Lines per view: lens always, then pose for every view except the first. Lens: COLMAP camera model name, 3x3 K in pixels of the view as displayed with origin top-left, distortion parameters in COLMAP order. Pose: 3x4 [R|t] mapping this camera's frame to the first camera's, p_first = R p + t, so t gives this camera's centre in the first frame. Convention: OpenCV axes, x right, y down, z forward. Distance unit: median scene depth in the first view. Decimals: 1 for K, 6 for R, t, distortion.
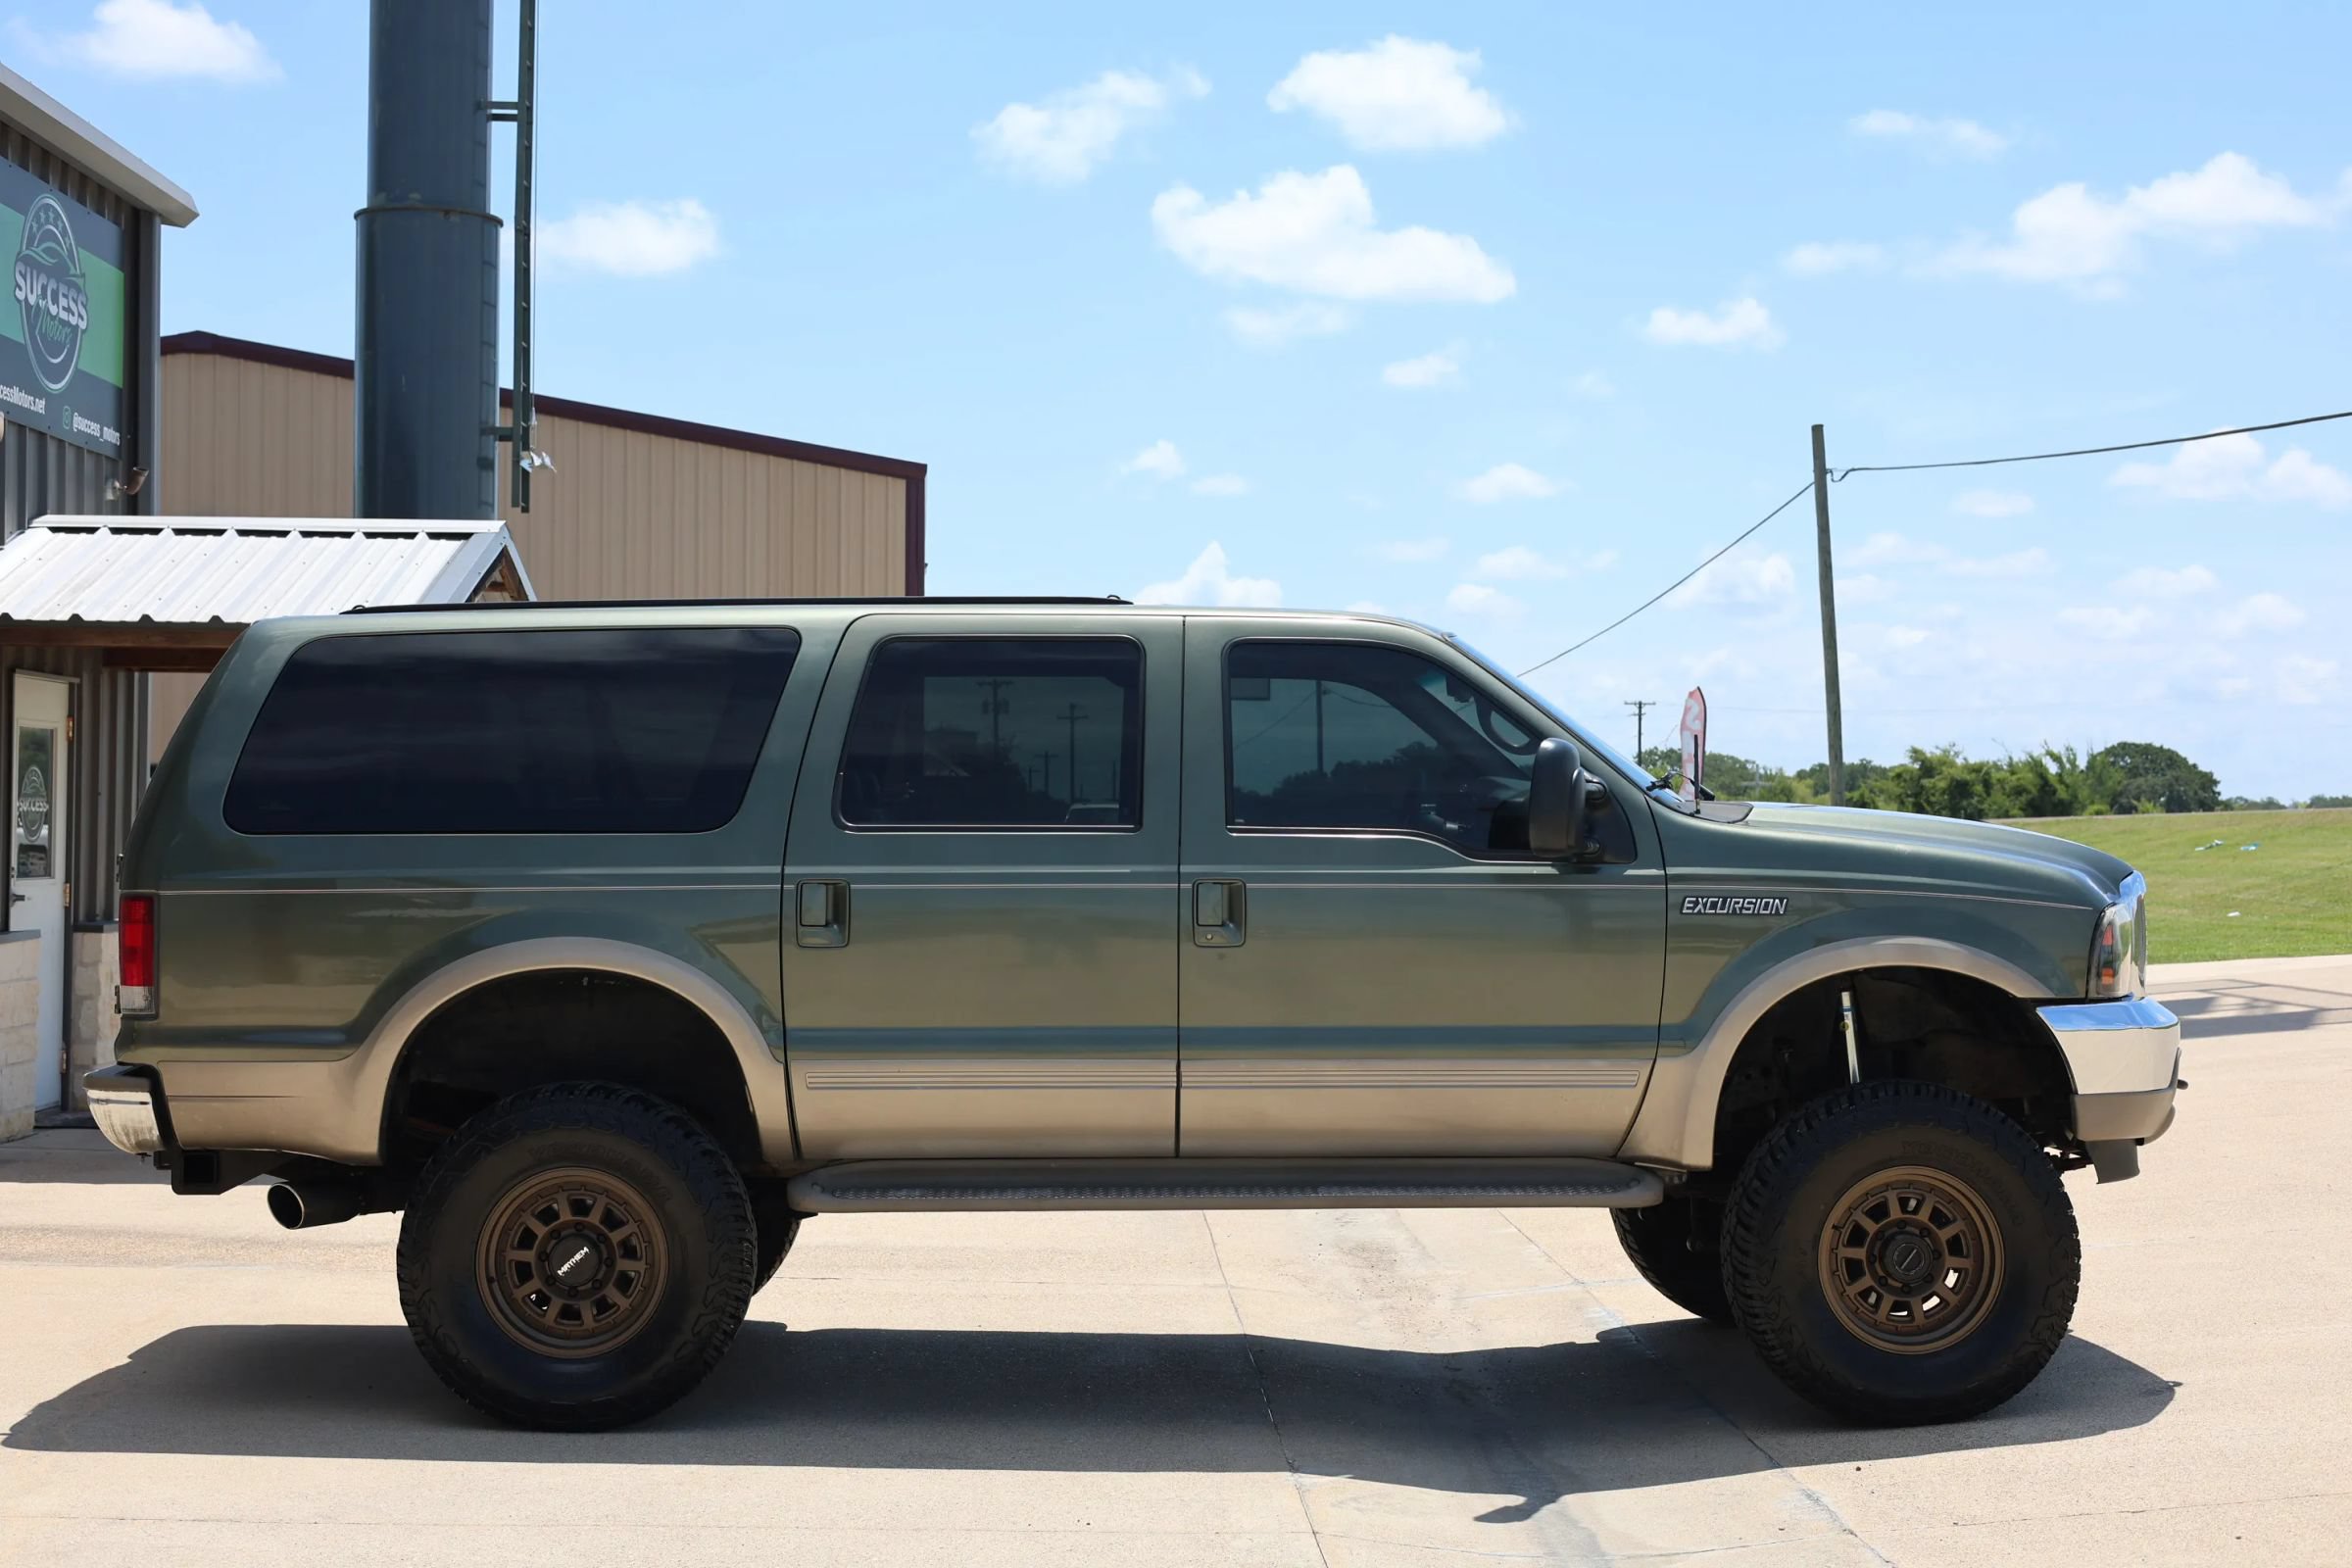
lens RADIAL K [[3303.9, 0, 1176.0], [0, 3303.9, 784.0], [0, 0, 1]] dist [0.086306, -0.347058]
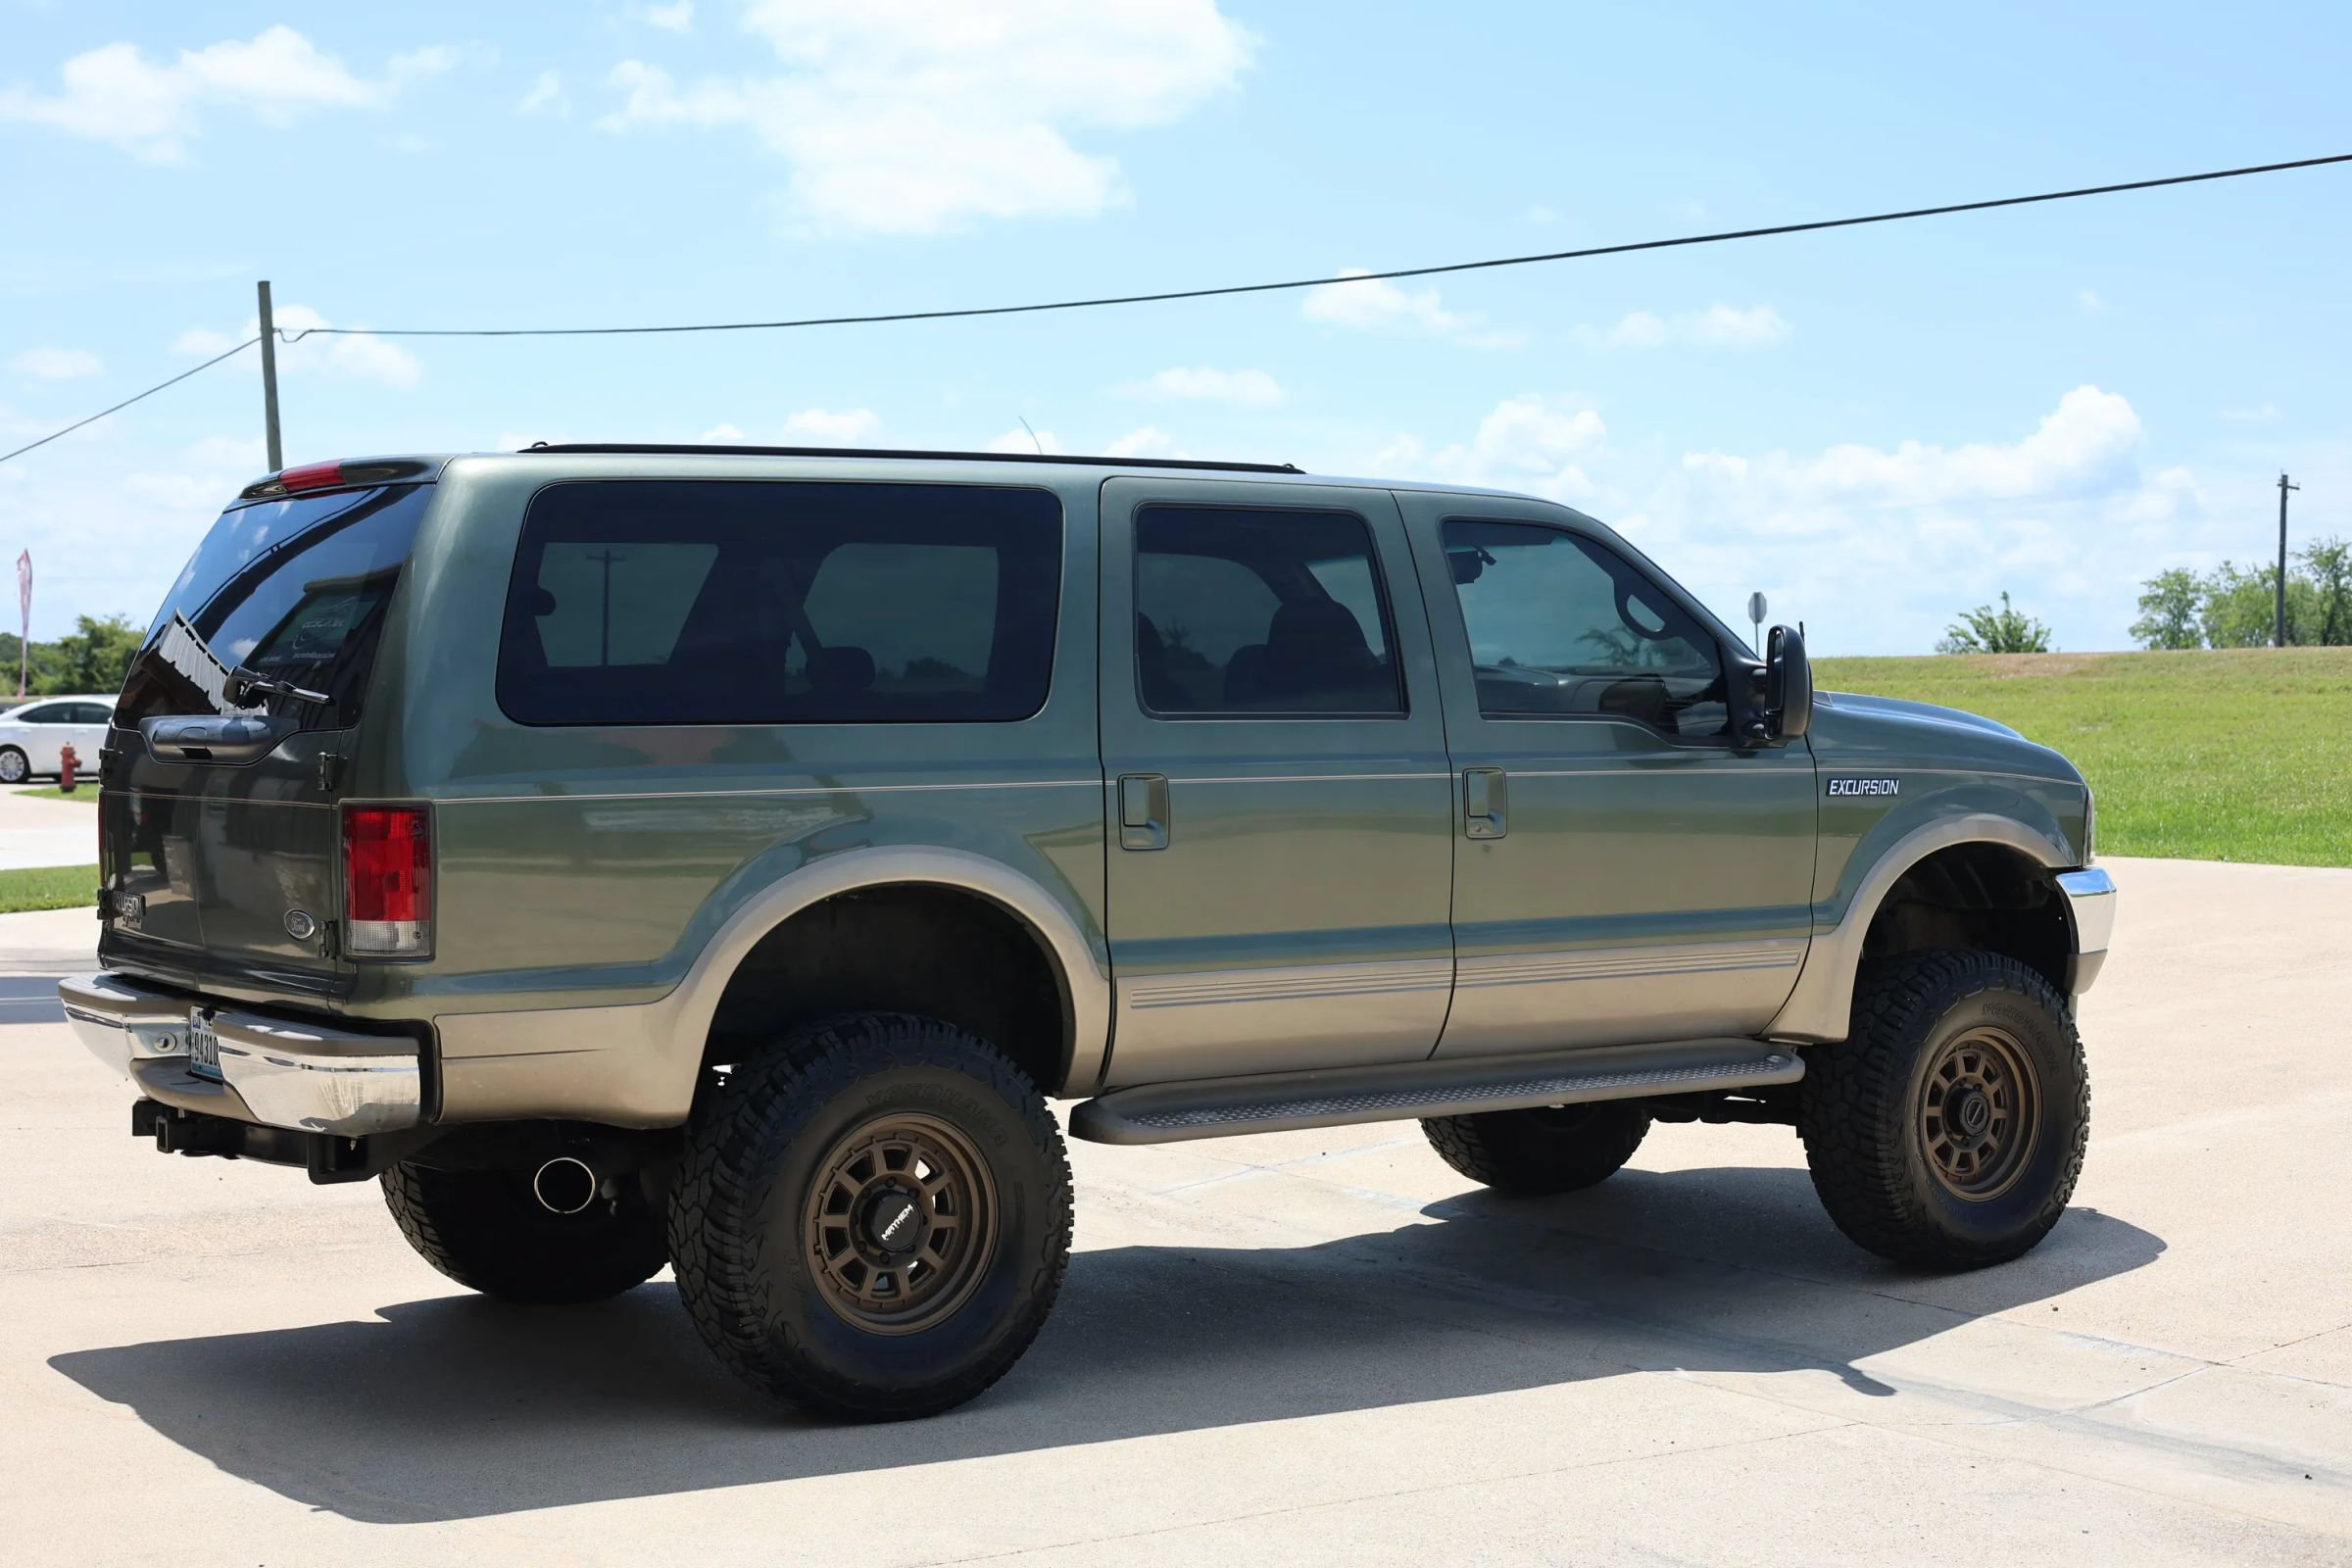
lens RADIAL K [[3303.9, 0, 1176.0], [0, 3303.9, 784.0], [0, 0, 1]] dist [0.086306, -0.347058]
pose [[0.841742, -0.014840, 0.539677, -0.572487], [-0.006176, 0.999292, 0.037112, -0.001526], [-0.539845, -0.034572, 0.841054, 0.240952]]
